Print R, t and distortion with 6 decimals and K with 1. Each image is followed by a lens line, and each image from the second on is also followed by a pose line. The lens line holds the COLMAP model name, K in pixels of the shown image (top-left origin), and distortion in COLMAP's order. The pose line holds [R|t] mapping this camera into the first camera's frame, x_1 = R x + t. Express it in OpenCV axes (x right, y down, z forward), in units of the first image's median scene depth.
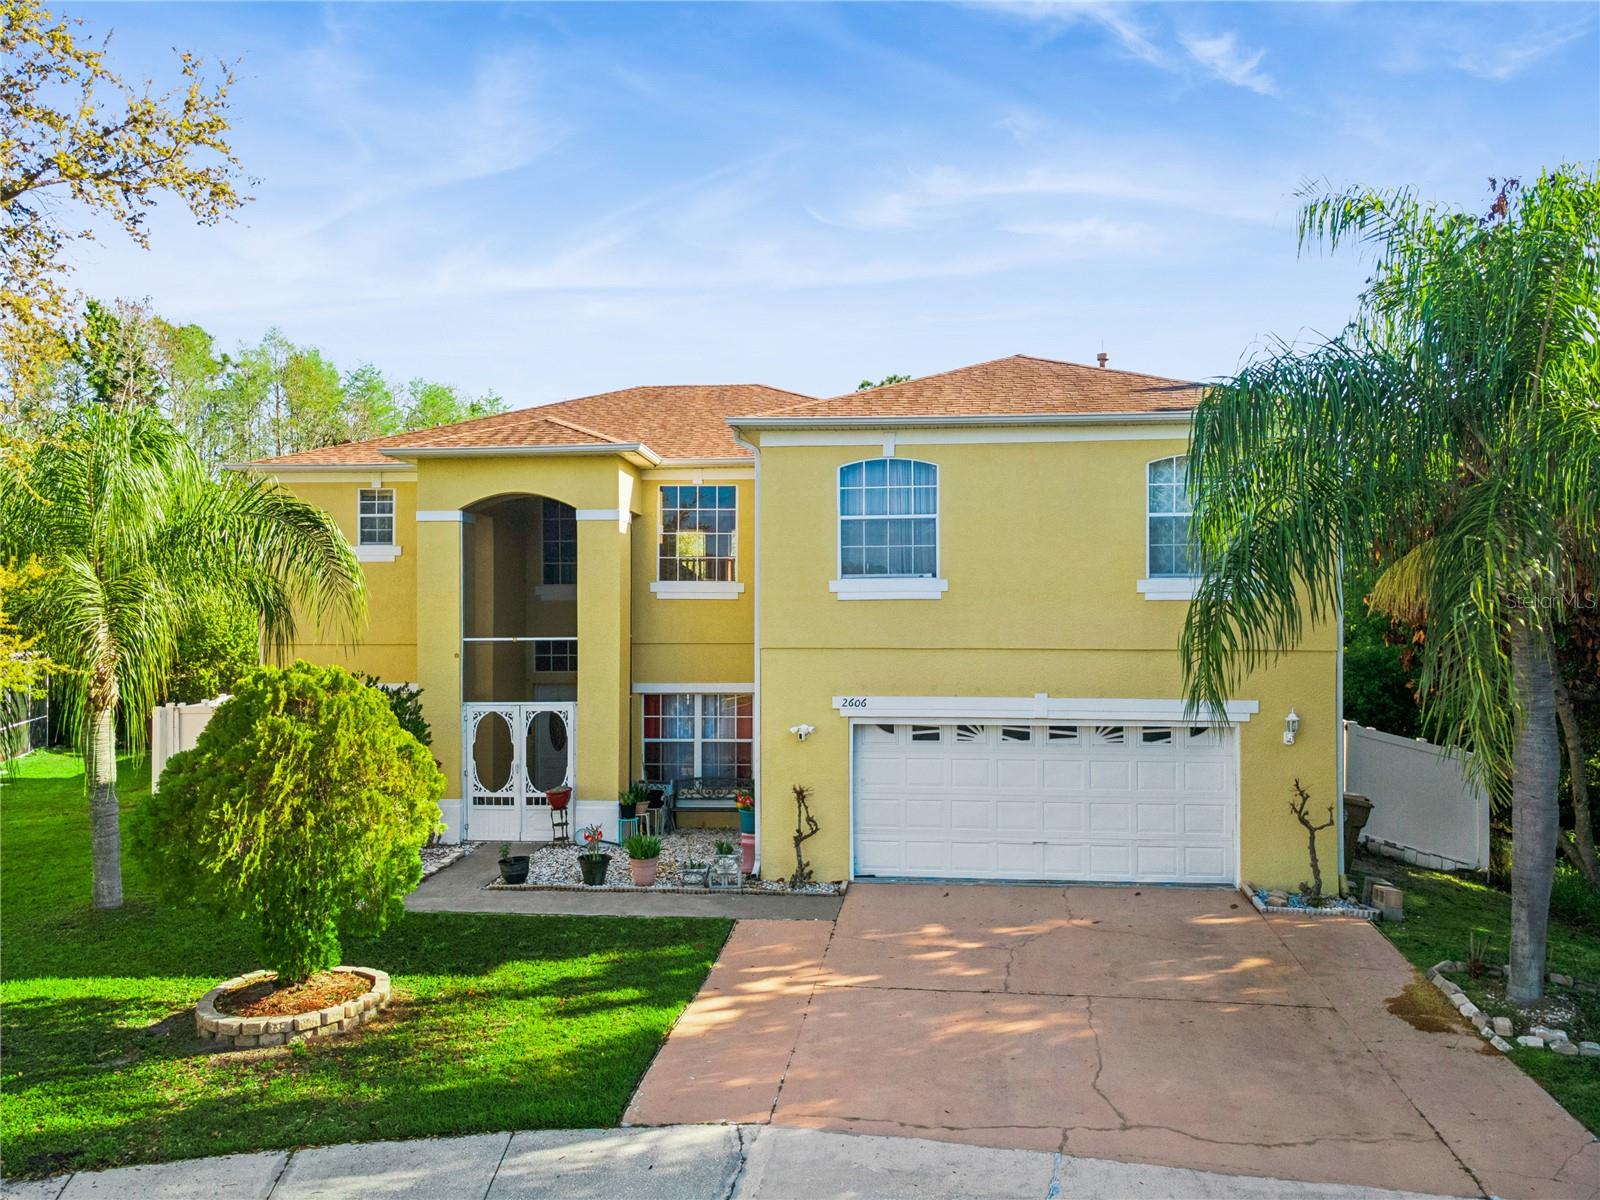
lens RADIAL K [[1187.1, 0, 805.6], [0, 1187.1, 600.4], [0, 0, 1]] dist [0.046852, -0.001378]
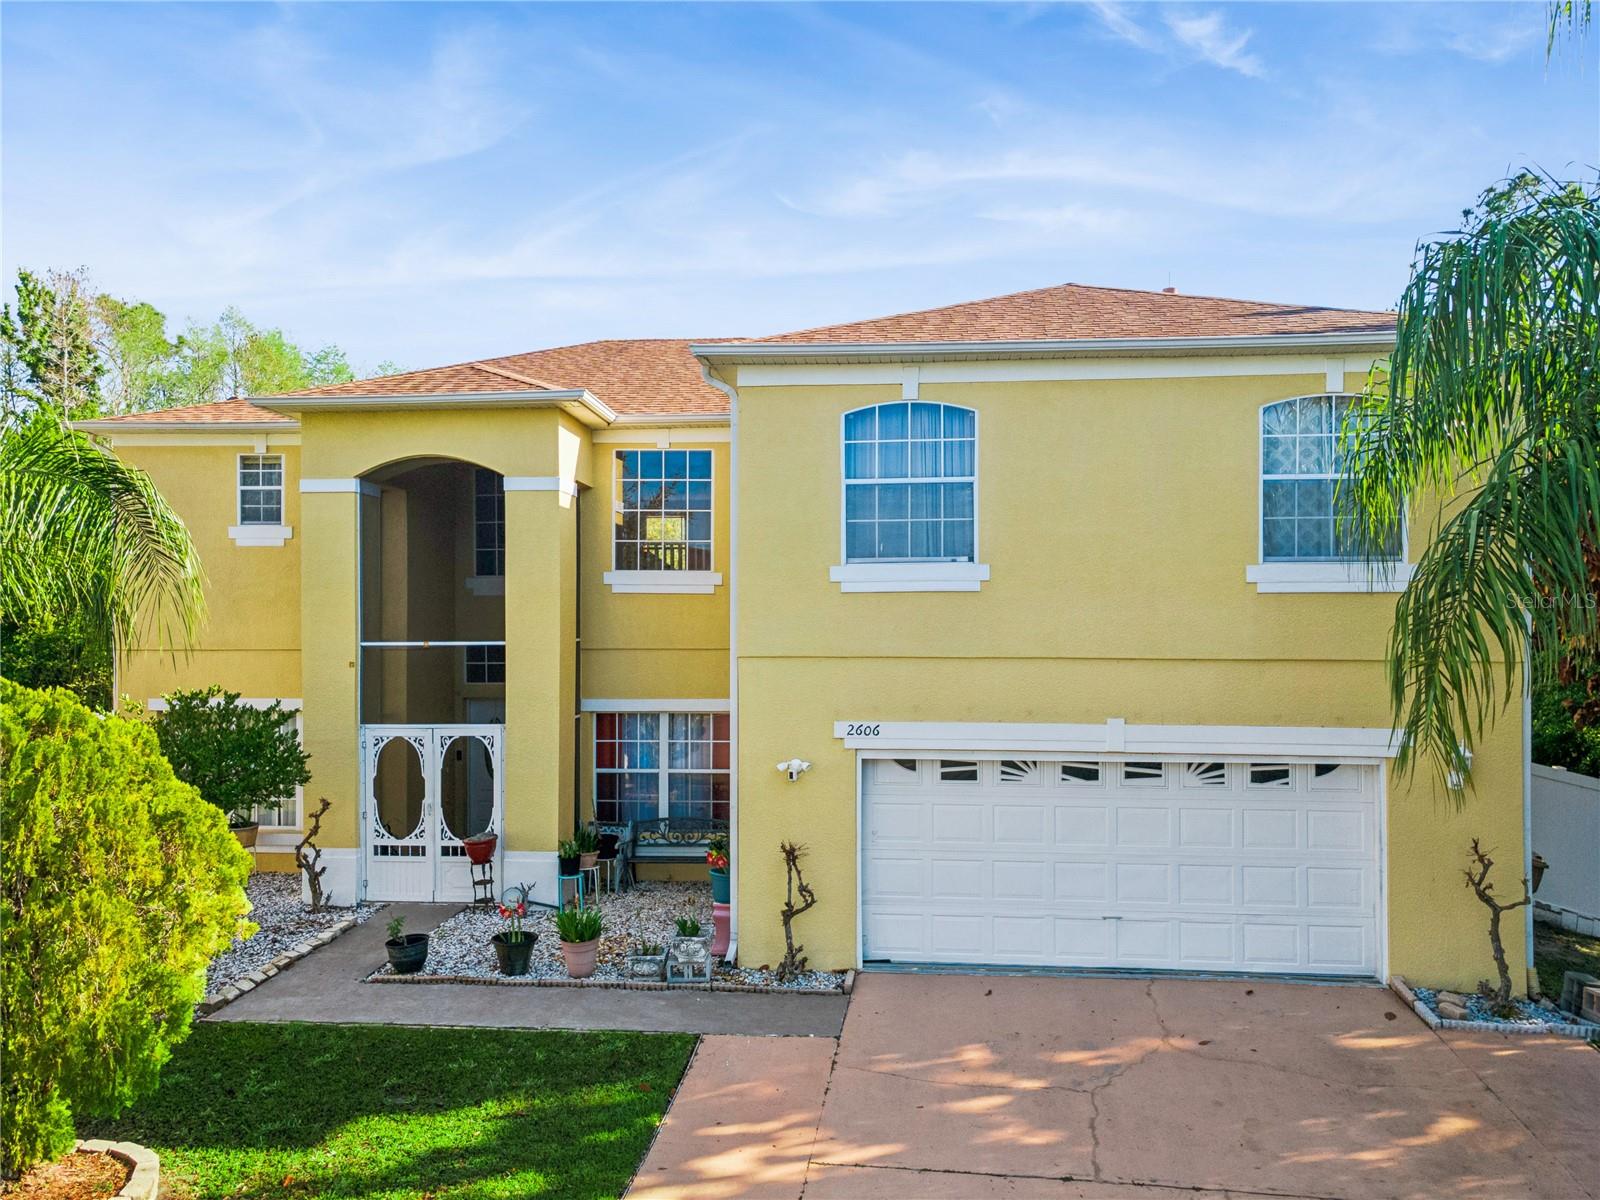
lens RADIAL K [[1194.4, 0, 809.5], [0, 1194.4, 610.2], [0, 0, 1]] dist [0.003197, 0.101070]
pose [[0.999984, 0.001029, 0.005477, 0.003019], [-0.001068, 0.999973, 0.007271, 0.005492], [-0.005469, -0.007277, 0.999959, 0.255099]]
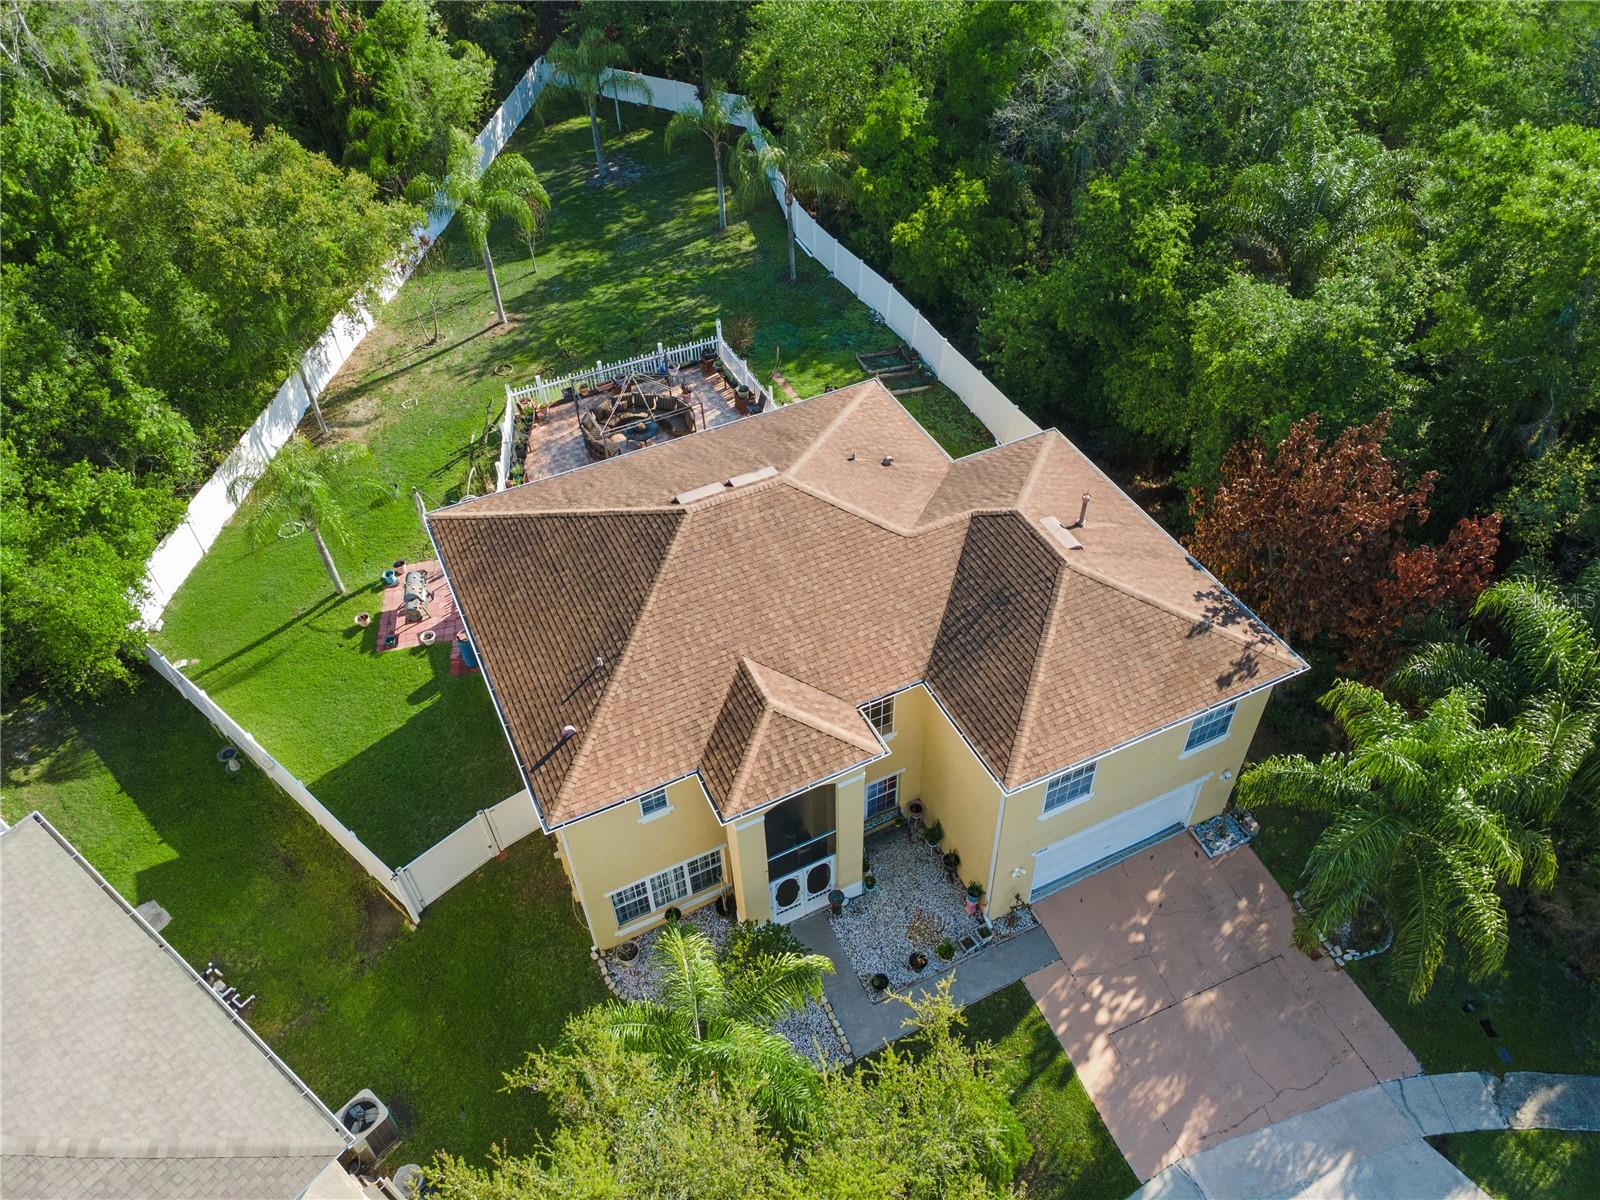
lens RADIAL K [[1187.1, 0, 805.6], [0, 1187.1, 600.4], [0, 0, 1]] dist [0.046852, -0.001378]
pose [[0.855851, -0.380833, 0.349978, -0.766242], [0.019864, 0.700353, 0.713521, -1.500689], [-0.516840, -0.603716, 0.606962, 0.317398]]
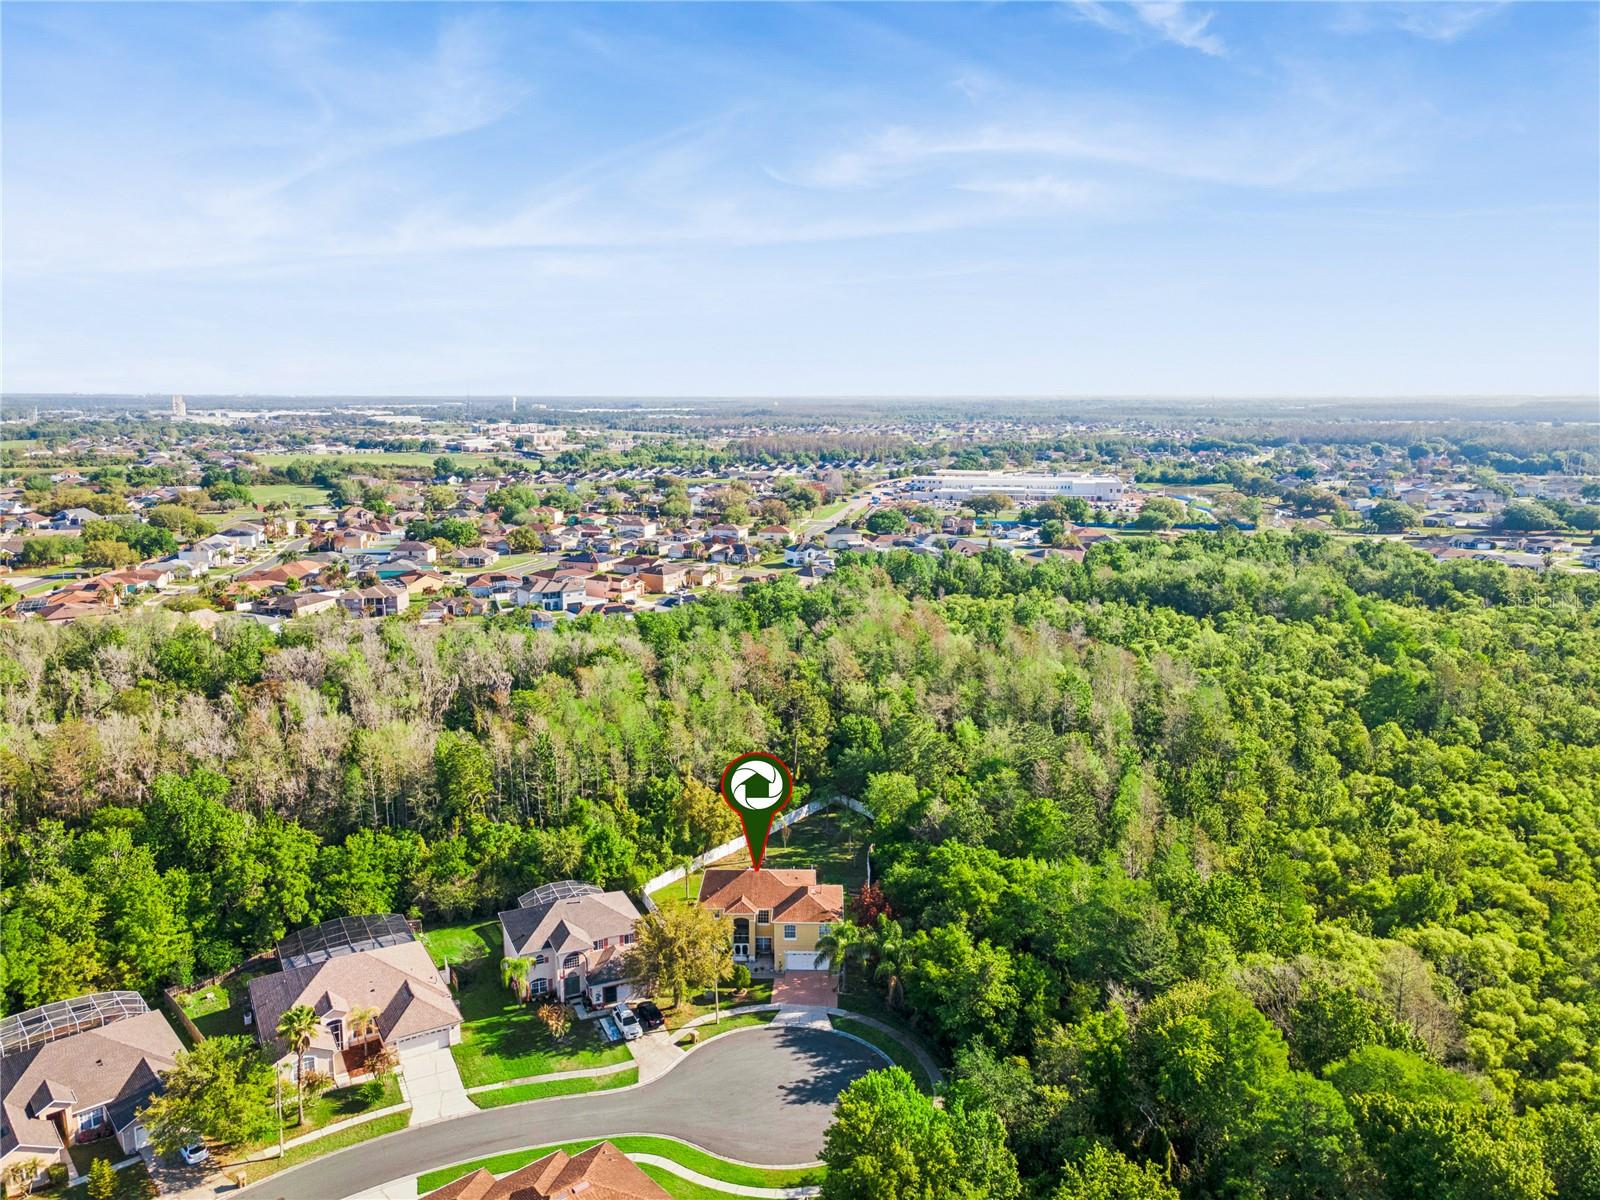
lens RADIAL K [[1187.1, 0, 805.6], [0, 1187.1, 600.4], [0, 0, 1]] dist [0.046852, -0.001378]
pose [[0.997028, -0.020452, 0.074276, -0.416424], [0.005408, 0.980321, 0.197336, -4.201648], [-0.076850, -0.196347, 0.977518, -7.120117]]
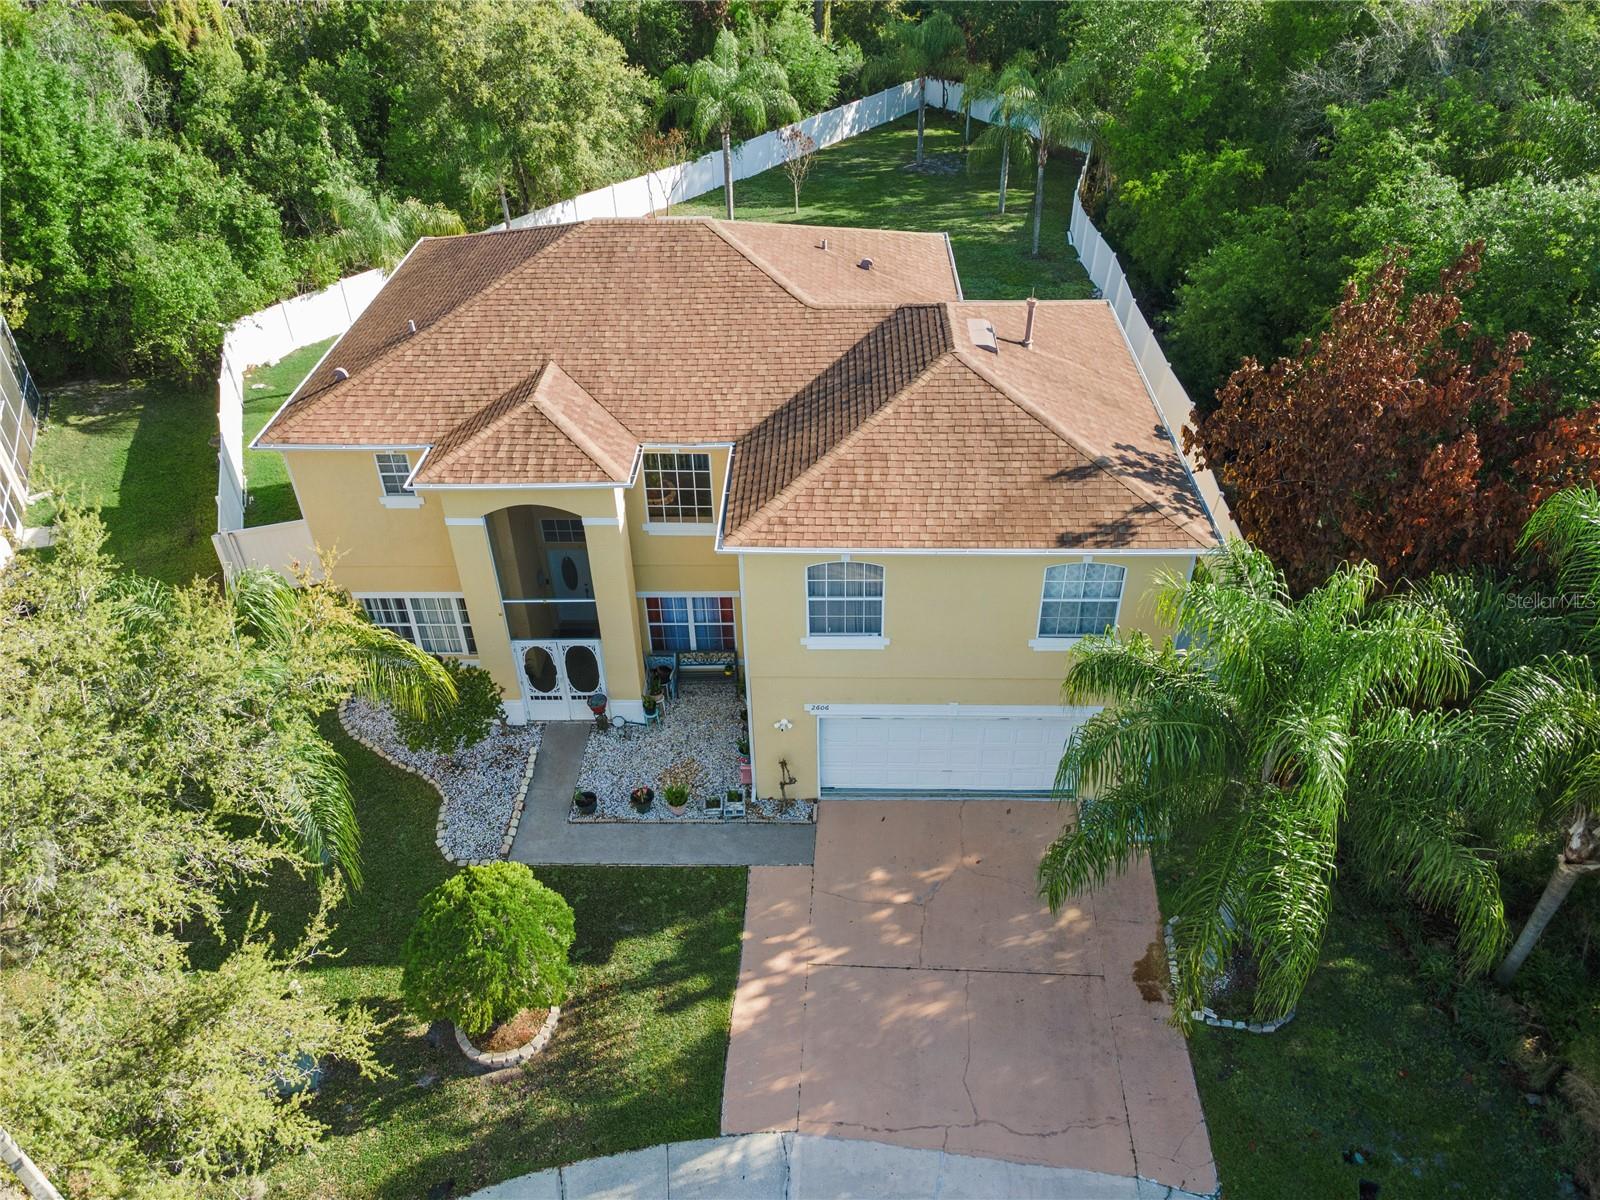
lens RADIAL K [[1187.1, 0, 805.6], [0, 1187.1, 600.4], [0, 0, 1]] dist [0.046852, -0.001378]
pose [[0.996970, -0.058231, 0.051573, -0.040556], [0.015671, 0.799777, 0.600093, -0.851970], [-0.076191, -0.597466, 0.798266, -0.027764]]
